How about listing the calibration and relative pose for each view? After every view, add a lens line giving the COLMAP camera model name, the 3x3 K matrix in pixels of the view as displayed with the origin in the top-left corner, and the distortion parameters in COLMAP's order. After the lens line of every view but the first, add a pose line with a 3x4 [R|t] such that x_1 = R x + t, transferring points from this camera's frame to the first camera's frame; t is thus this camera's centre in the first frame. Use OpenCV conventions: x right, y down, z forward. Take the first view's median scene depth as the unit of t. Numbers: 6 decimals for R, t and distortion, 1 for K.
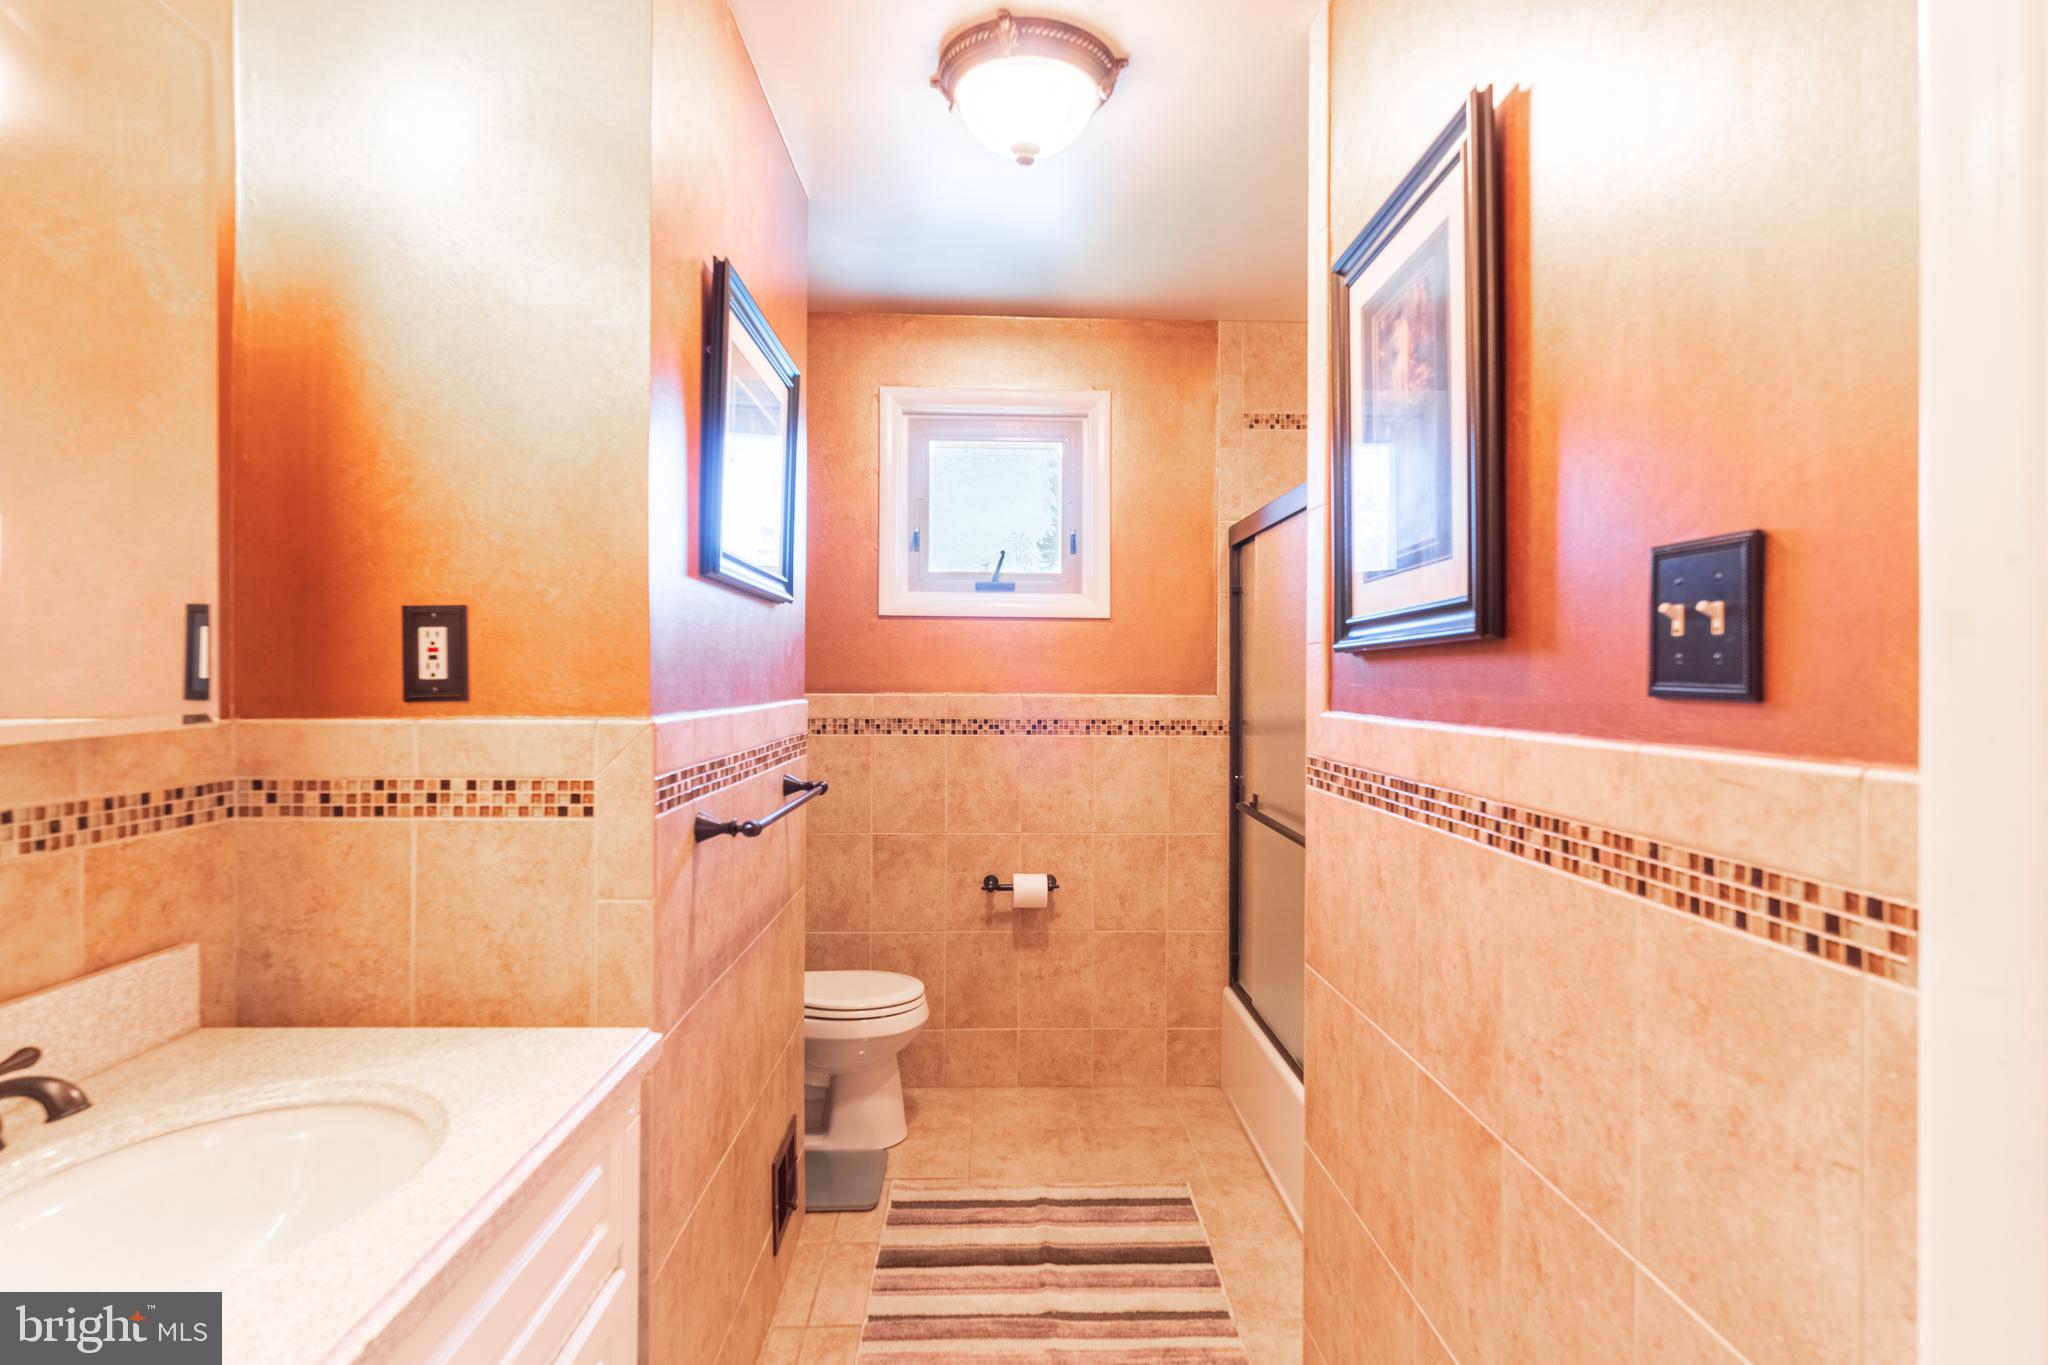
lens RADIAL K [[1051.2, 0, 1028.6], [0, 1051.2, 675.3], [0, 0, 1]] dist [-0.005683, 0.006282]
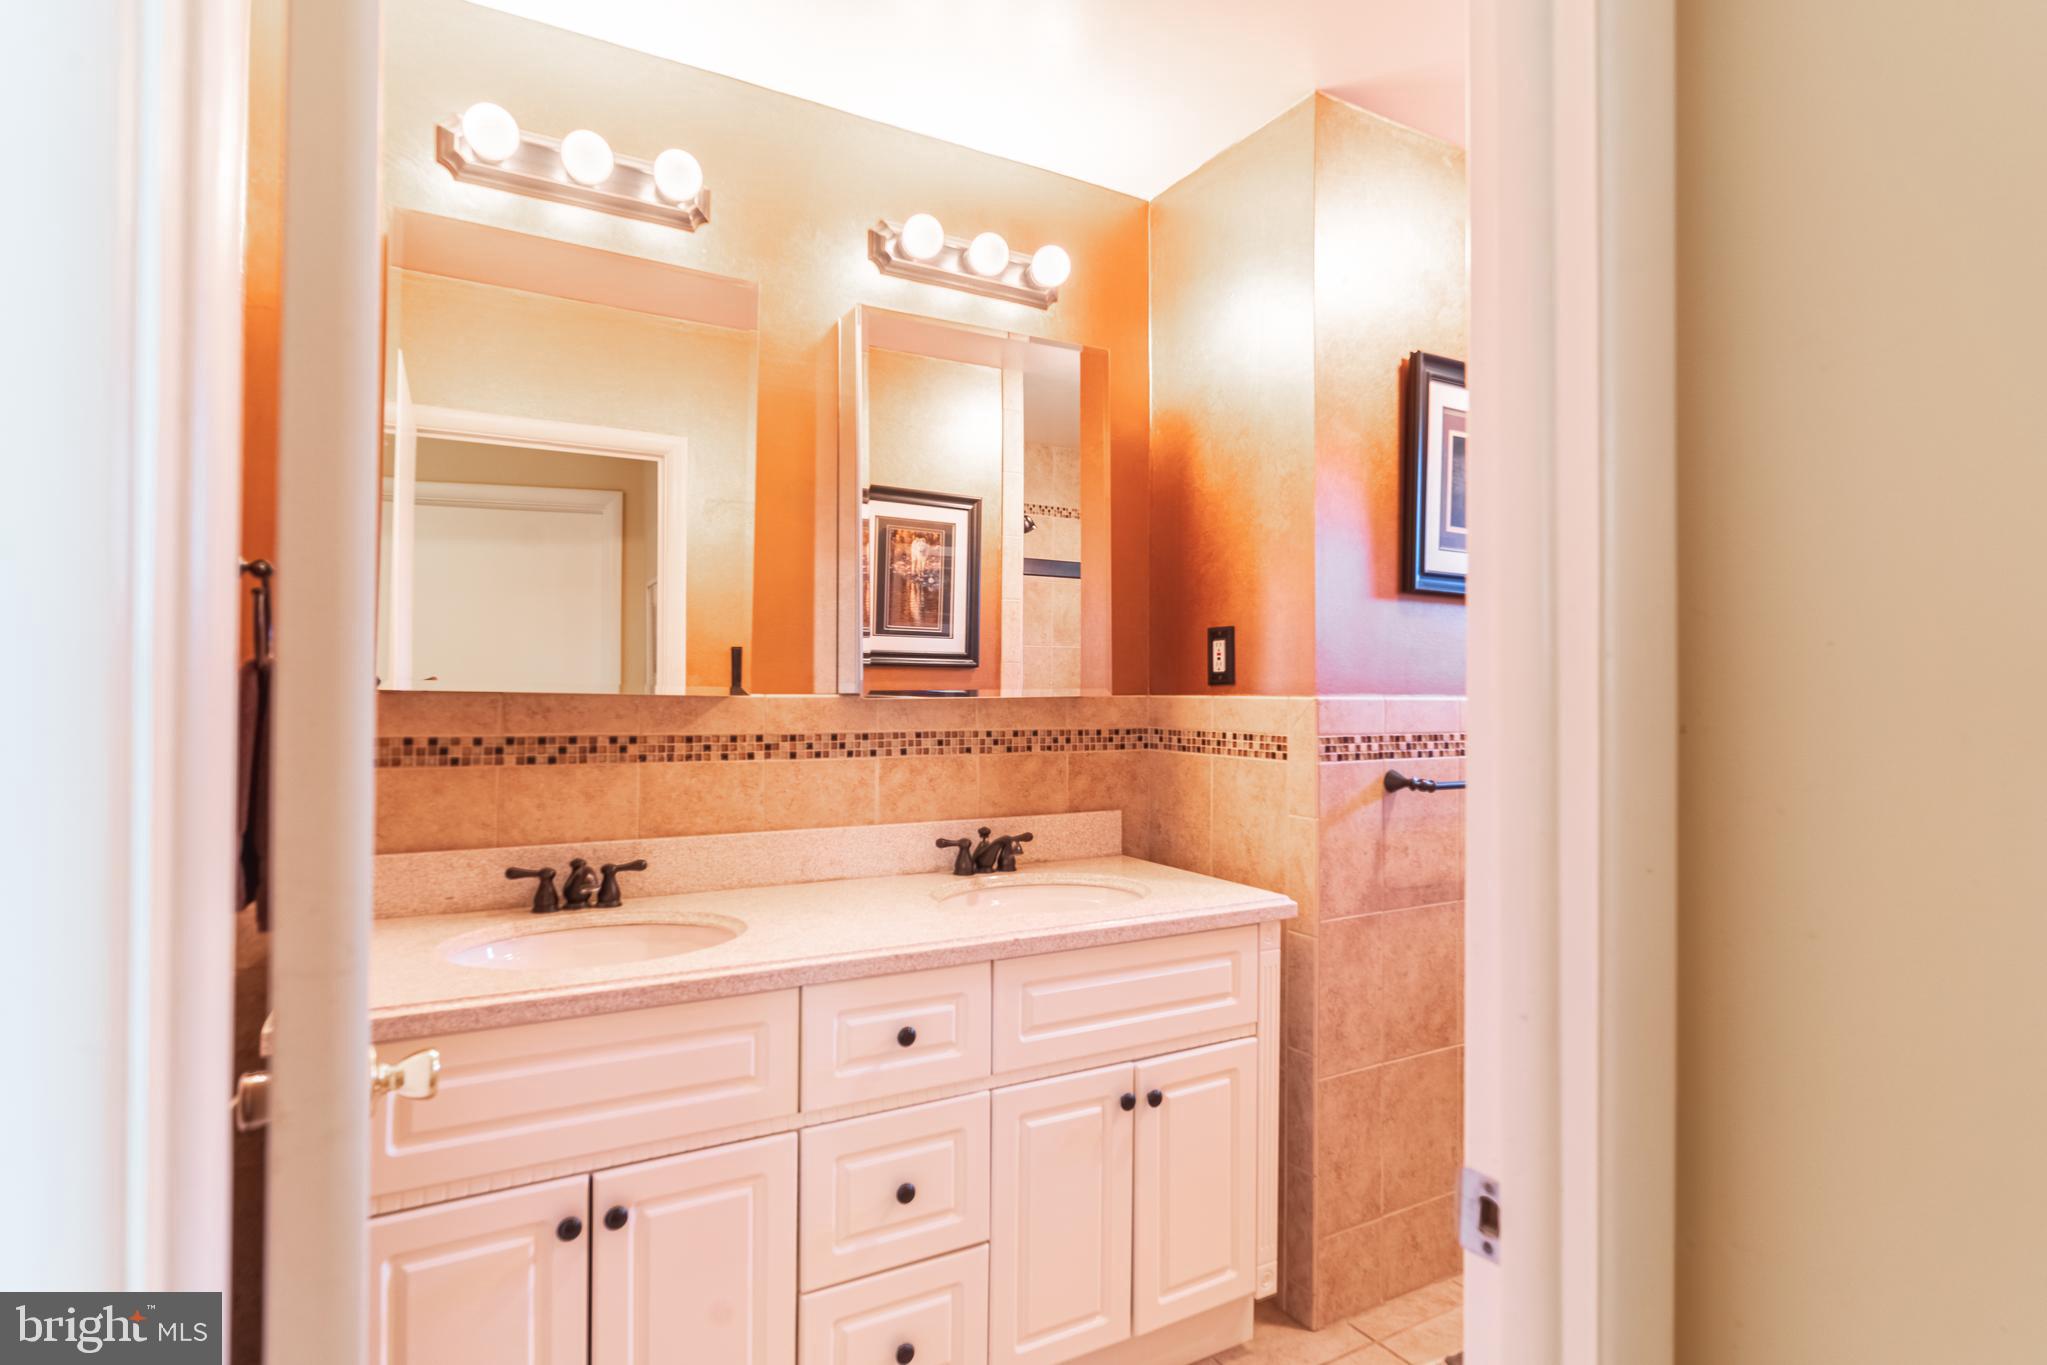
lens RADIAL K [[1050.7, 0, 1021.3], [0, 1050.7, 684.7], [0, 0, 1]] dist [-0.005683, 0.006282]
pose [[0.470687, -0.005069, -0.882286, 0.797499], [-0.000504, 0.999982, -0.006014, 0.036434], [0.882300, 0.003276, 0.470676, -0.063751]]
